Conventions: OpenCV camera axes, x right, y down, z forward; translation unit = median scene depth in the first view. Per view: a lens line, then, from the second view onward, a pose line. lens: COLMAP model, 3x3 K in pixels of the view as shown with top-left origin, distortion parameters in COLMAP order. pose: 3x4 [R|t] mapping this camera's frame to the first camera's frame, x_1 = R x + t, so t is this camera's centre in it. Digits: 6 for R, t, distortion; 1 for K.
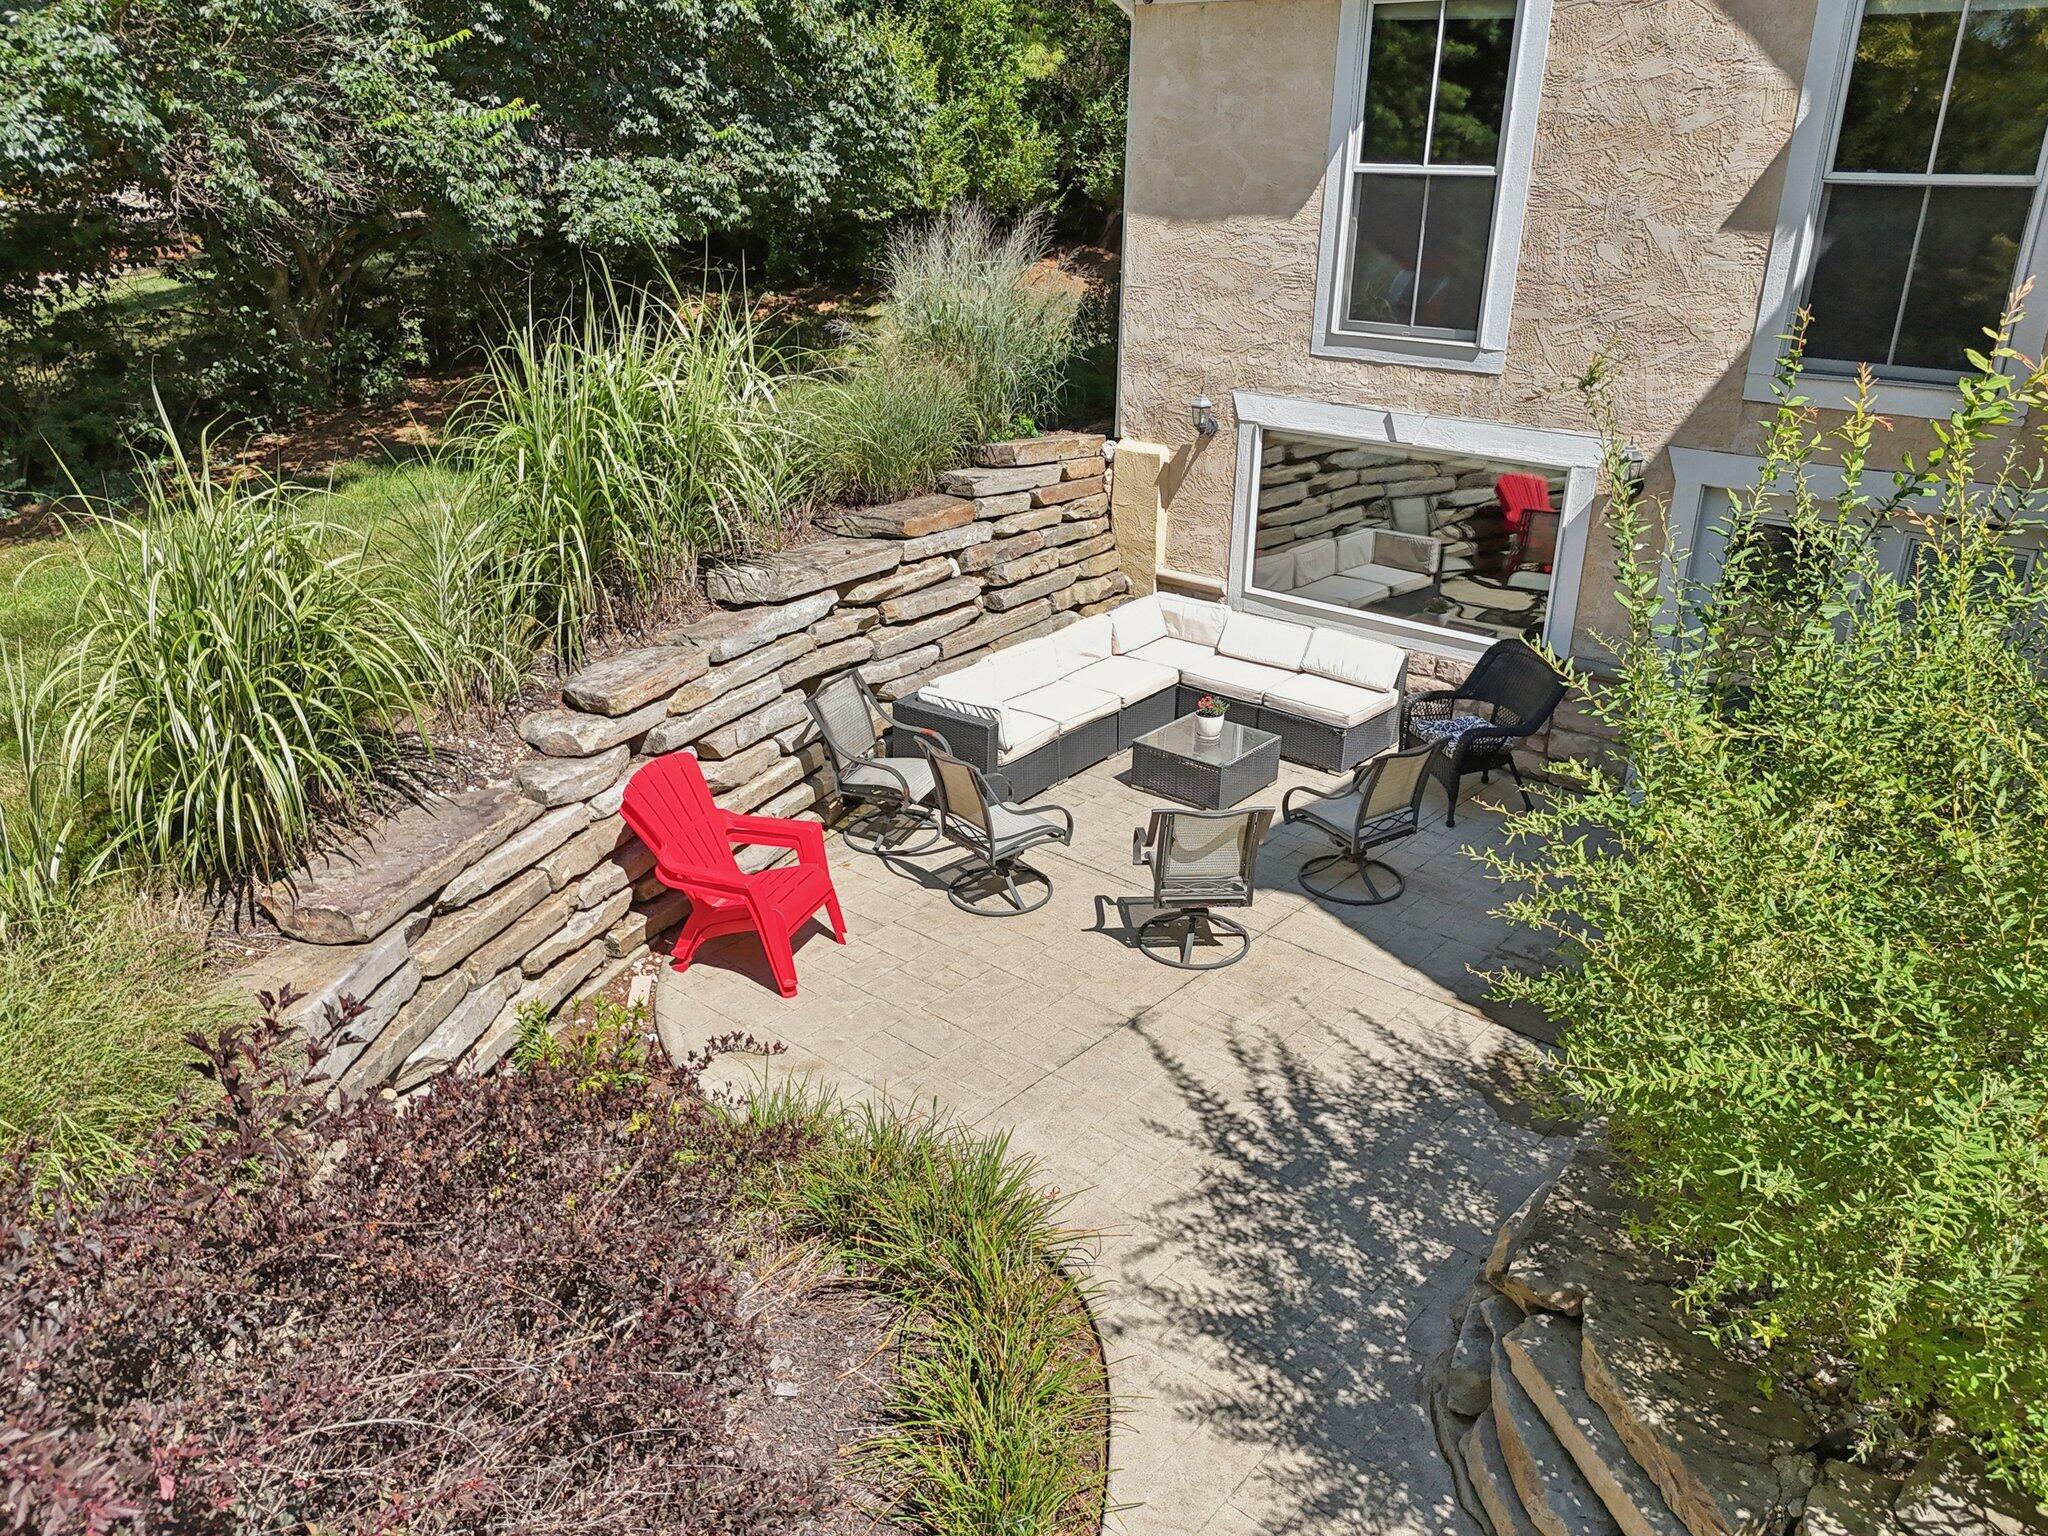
lens RADIAL K [[1497.3, 0, 1024.0], [0, 1497.3, 768.0], [0, 0, 1]] dist [0.090460, -0.106109]
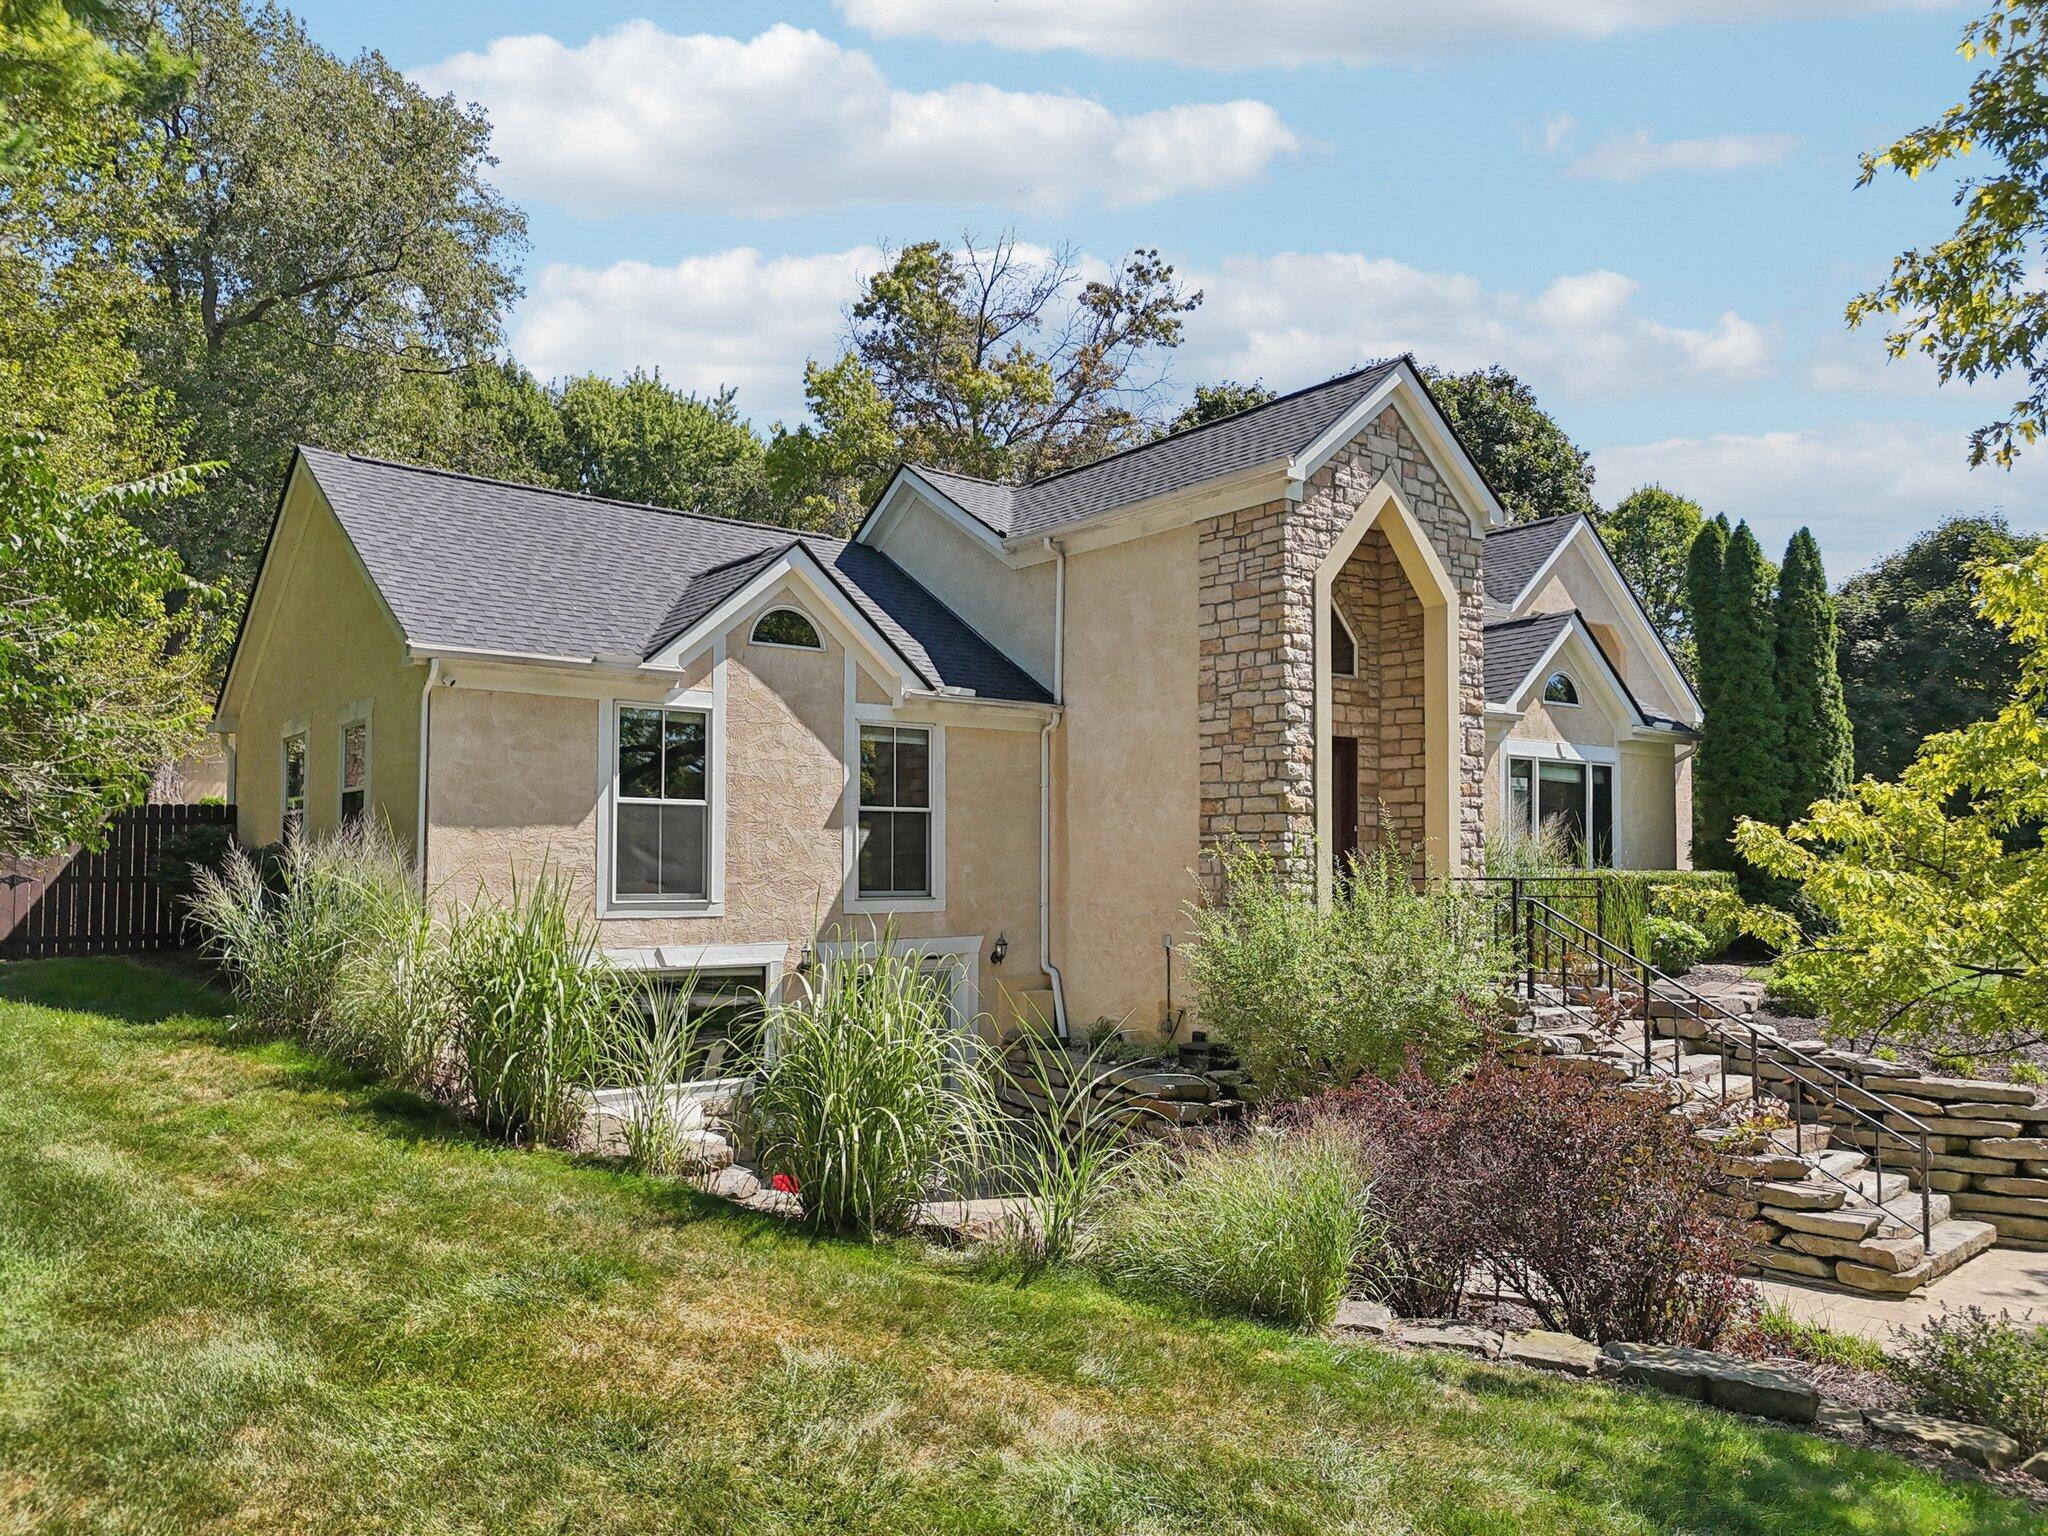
lens RADIAL K [[1497.3, 0, 1024.0], [0, 1497.3, 768.0], [0, 0, 1]] dist [0.090460, -0.106109]
pose [[0.205427, 0.011266, 0.978608, -1.256769], [0.336523, 0.938147, -0.081442, -0.170719], [-0.918995, 0.346054, 0.188930, 0.338175]]
